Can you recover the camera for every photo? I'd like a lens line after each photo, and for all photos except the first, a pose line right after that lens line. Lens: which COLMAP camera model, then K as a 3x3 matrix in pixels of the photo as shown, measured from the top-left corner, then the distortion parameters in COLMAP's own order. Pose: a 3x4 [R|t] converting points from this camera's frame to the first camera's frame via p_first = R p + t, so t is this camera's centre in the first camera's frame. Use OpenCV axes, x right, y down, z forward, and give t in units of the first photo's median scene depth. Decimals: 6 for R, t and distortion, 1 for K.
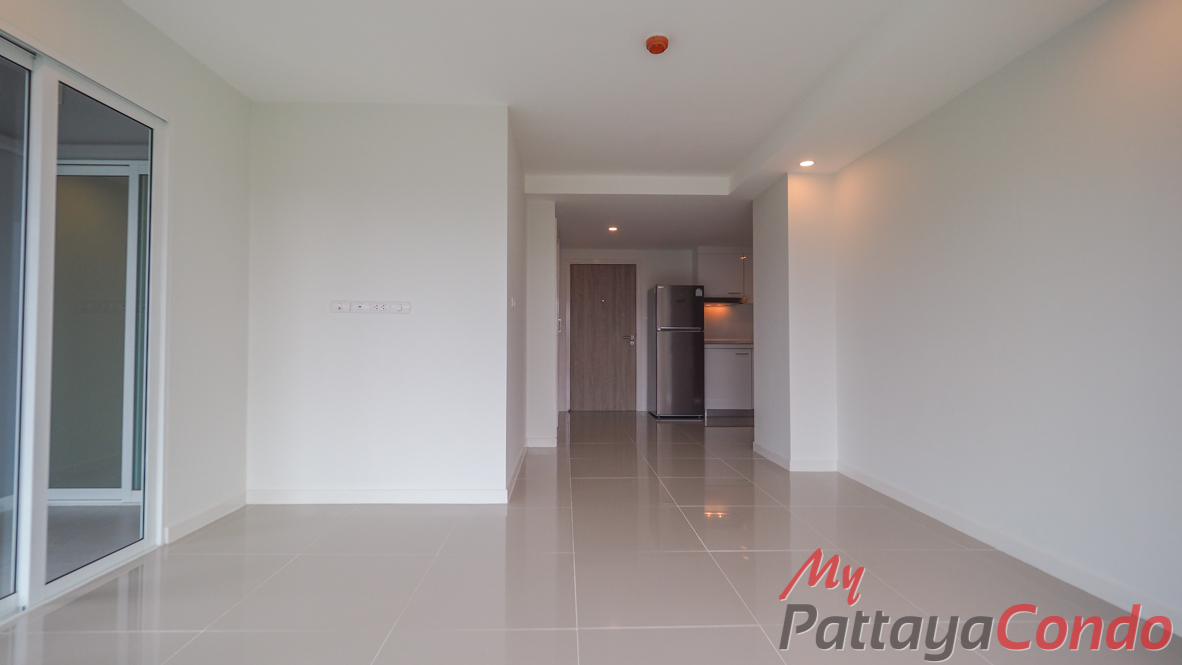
lens RADIAL K [[503.7, 0, 576.4], [0, 503.7, 328.7], [0, 0, 1]] dist [0.000393, -0.000628]
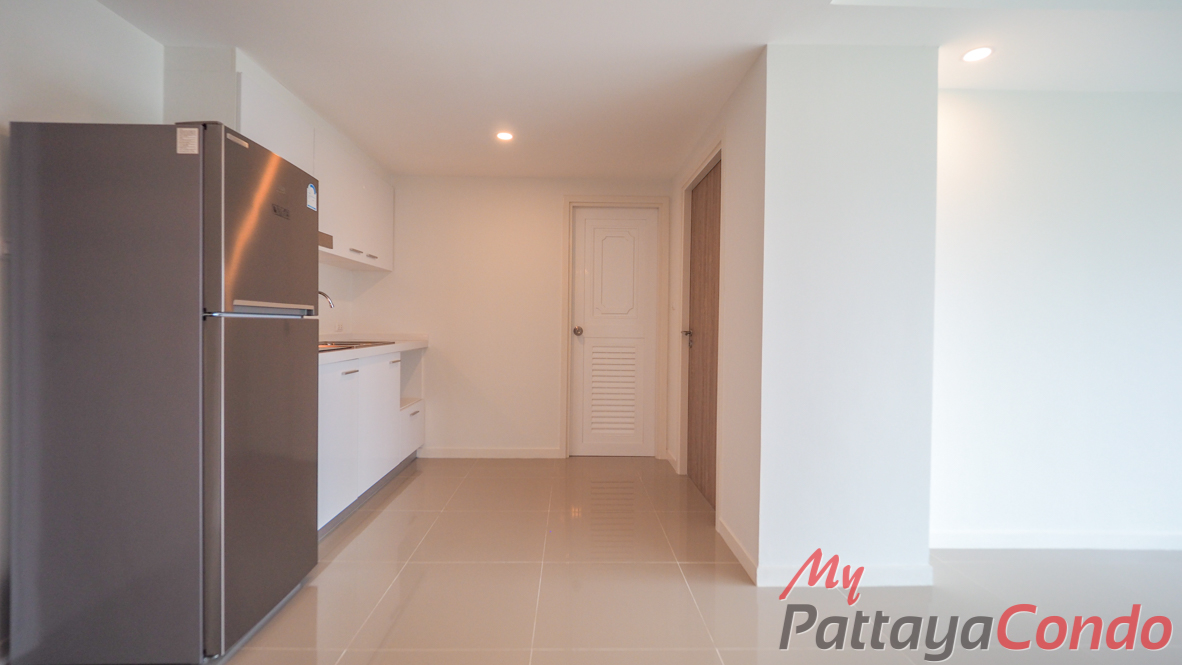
lens RADIAL K [[503.7, 0, 576.4], [0, 503.7, 328.7], [0, 0, 1]] dist [0.000393, -0.000628]
pose [[0.011602, -0.012645, 0.999853, -0.078815], [-0.036588, 0.999245, 0.013062, 0.001754], [-0.999263, -0.036734, 0.011130, 0.809666]]
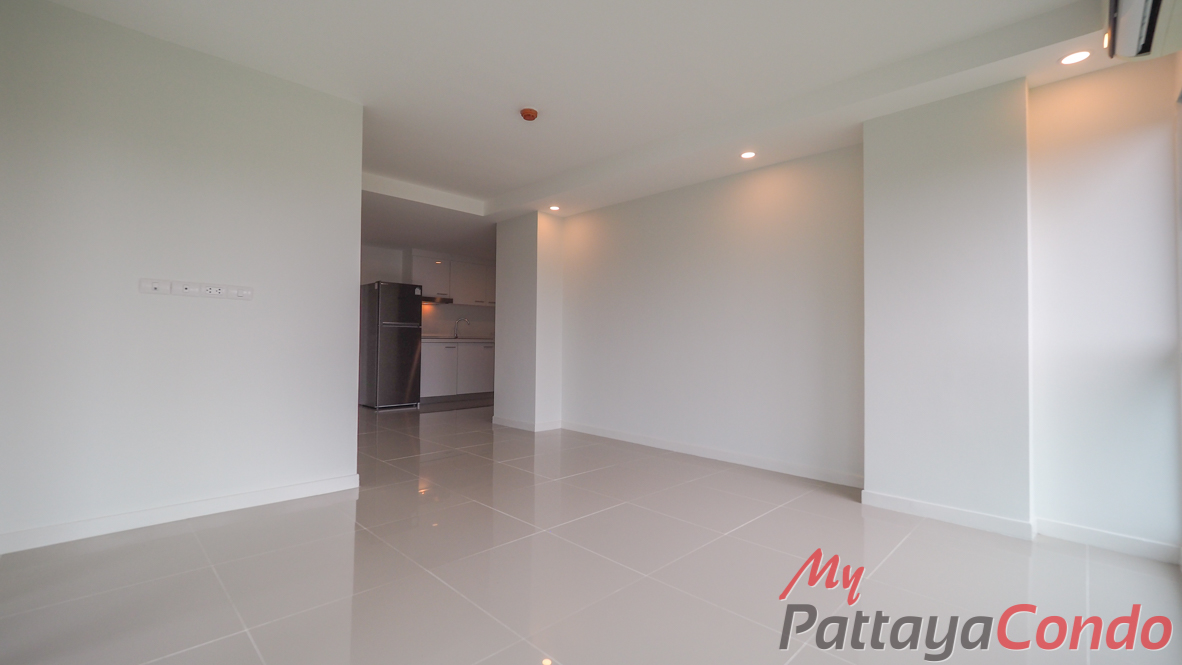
lens RADIAL K [[498.2, 0, 578.8], [0, 498.2, 331.2], [0, 0, 1]] dist [-0.006858, -0.000552]
pose [[0.727139, 0.018767, 0.686234, -0.239558], [-0.026457, 0.999650, 0.000695, 0.004416], [-0.685980, -0.018661, 0.727381, -0.028853]]
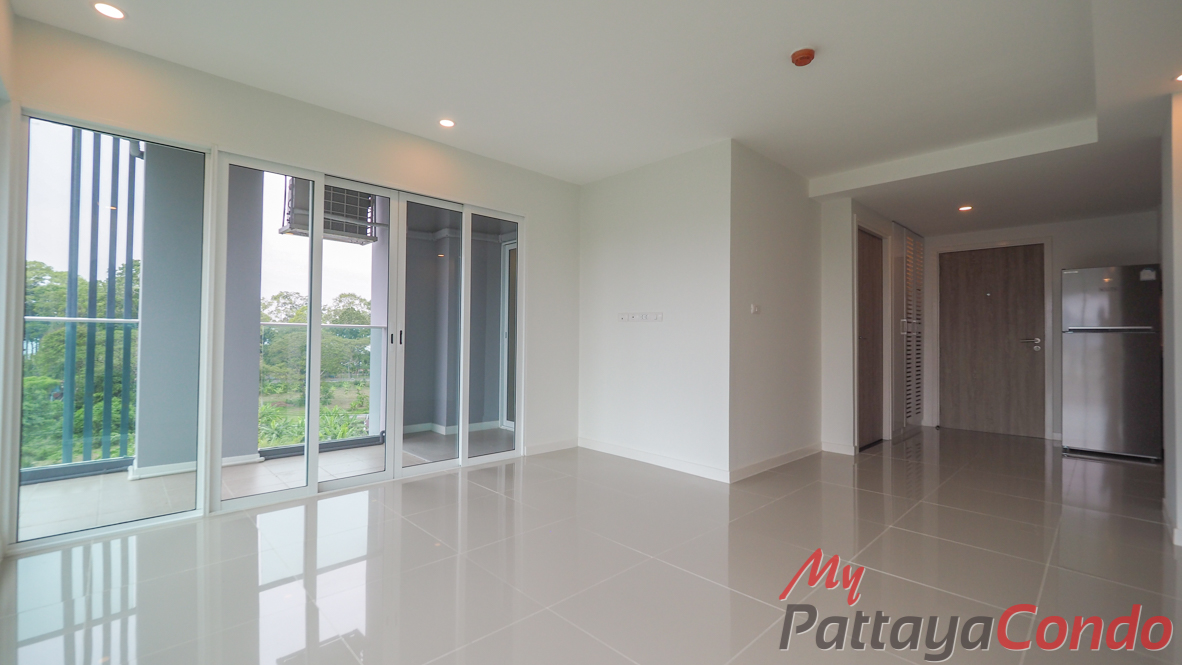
lens RADIAL K [[498.2, 0, 578.8], [0, 498.2, 331.2], [0, 0, 1]] dist [-0.006858, -0.000552]
pose [[0.665444, -0.007495, -0.746410, 0.224619], [0.009134, 0.999956, -0.001898, -0.001839], [0.746392, -0.005555, 0.665484, -0.007784]]
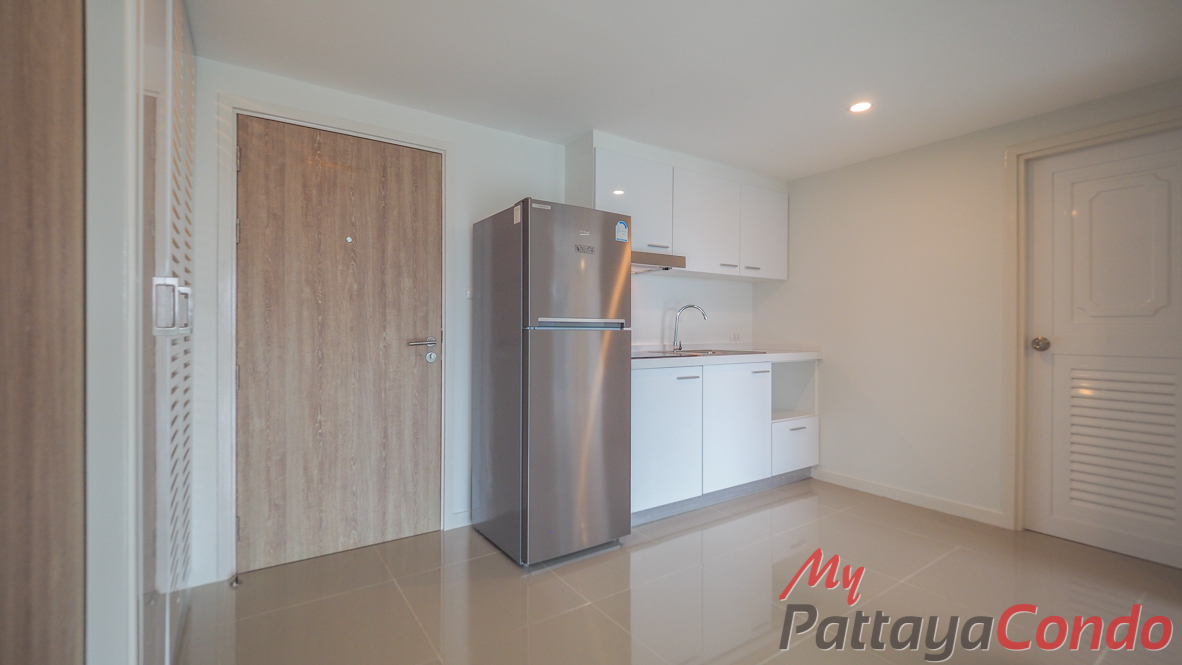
lens RADIAL K [[503.7, 0, 576.4], [0, 503.7, 328.7], [0, 0, 1]] dist [0.000393, -0.000628]
pose [[0.846169, -0.000070, 0.532914, 0.000013], [-0.015102, 0.999595, 0.024112, -0.004309], [-0.532700, -0.028451, 0.845826, 0.668218]]
